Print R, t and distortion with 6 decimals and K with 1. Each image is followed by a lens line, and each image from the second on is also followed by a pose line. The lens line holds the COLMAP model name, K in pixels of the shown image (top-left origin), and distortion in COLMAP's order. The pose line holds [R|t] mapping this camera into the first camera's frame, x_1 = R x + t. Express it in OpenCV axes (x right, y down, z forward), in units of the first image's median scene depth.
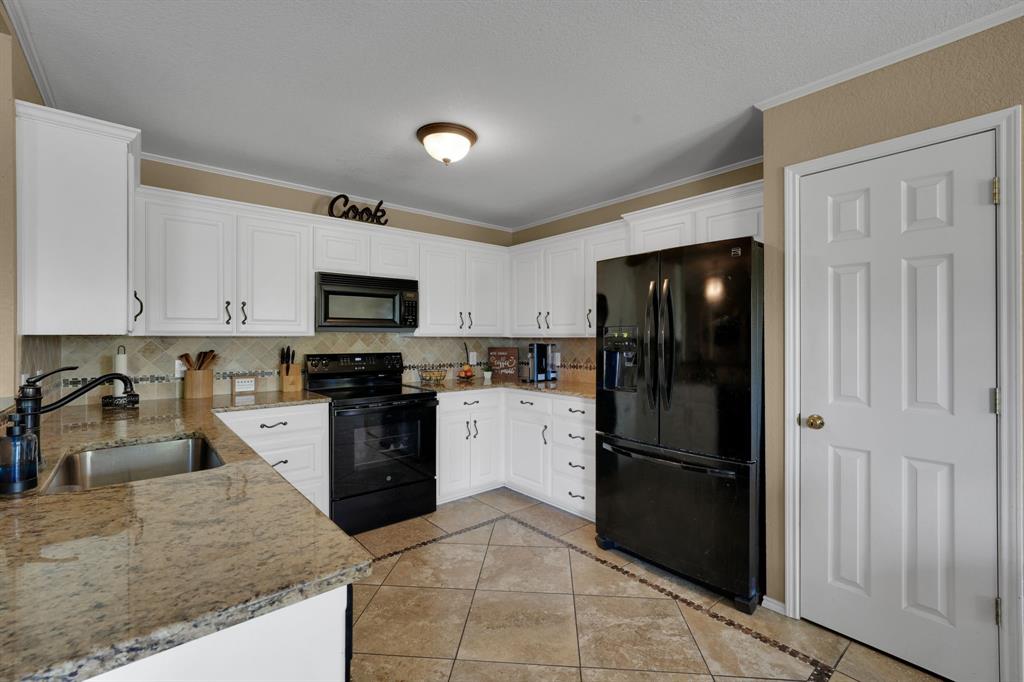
lens RADIAL K [[438.6, 0, 512.7], [0, 438.6, 337.0], [0, 0, 1]] dist [-0.007380, 0.000036]
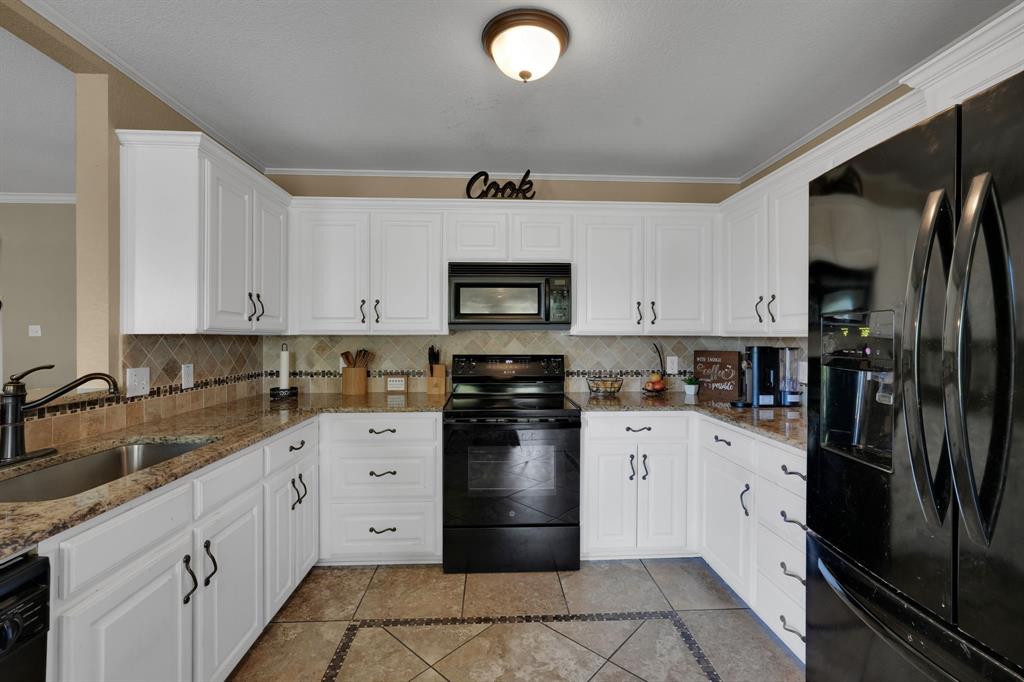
lens RADIAL K [[438.6, 0, 512.7], [0, 438.6, 337.0], [0, 0, 1]] dist [-0.007380, 0.000036]
pose [[0.796647, 0.002277, -0.604441, 0.174768], [-0.000216, 0.999994, 0.003482, -0.000643], [0.604445, -0.002643, 0.796643, 0.324992]]
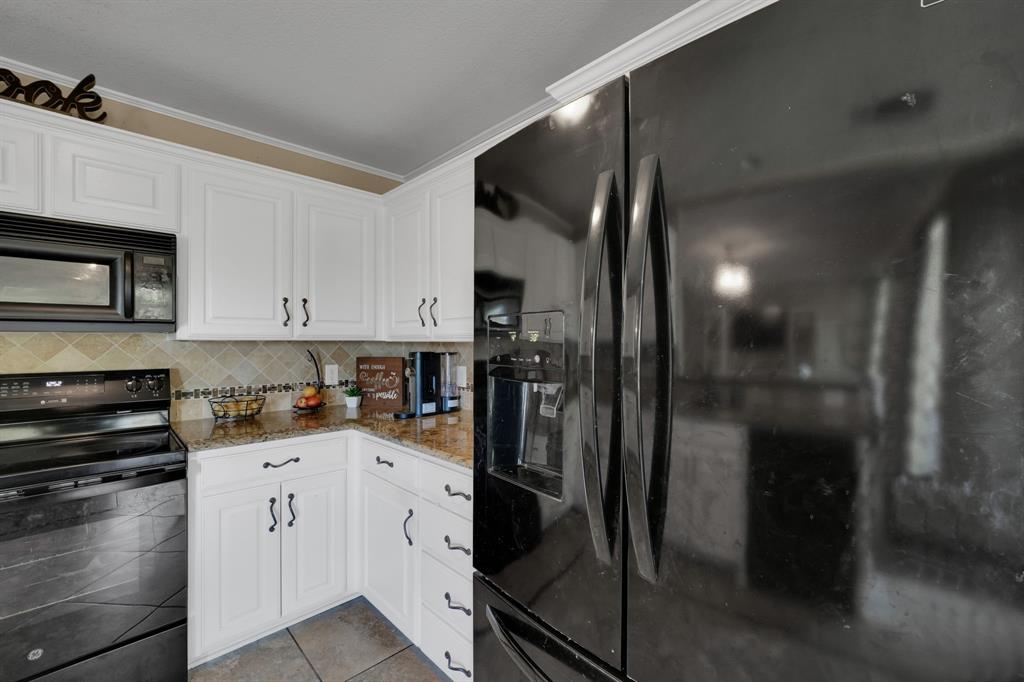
lens RADIAL K [[426.7, 0, 512.0], [0, 426.7, 341.0], [0, 0, 1]] dist [-0.009368, 0.000358]
pose [[0.997431, -0.000663, 0.071632, 0.155024], [0.000533, 0.999998, 0.001829, -0.000835], [-0.071633, -0.001786, 0.997429, 0.470294]]
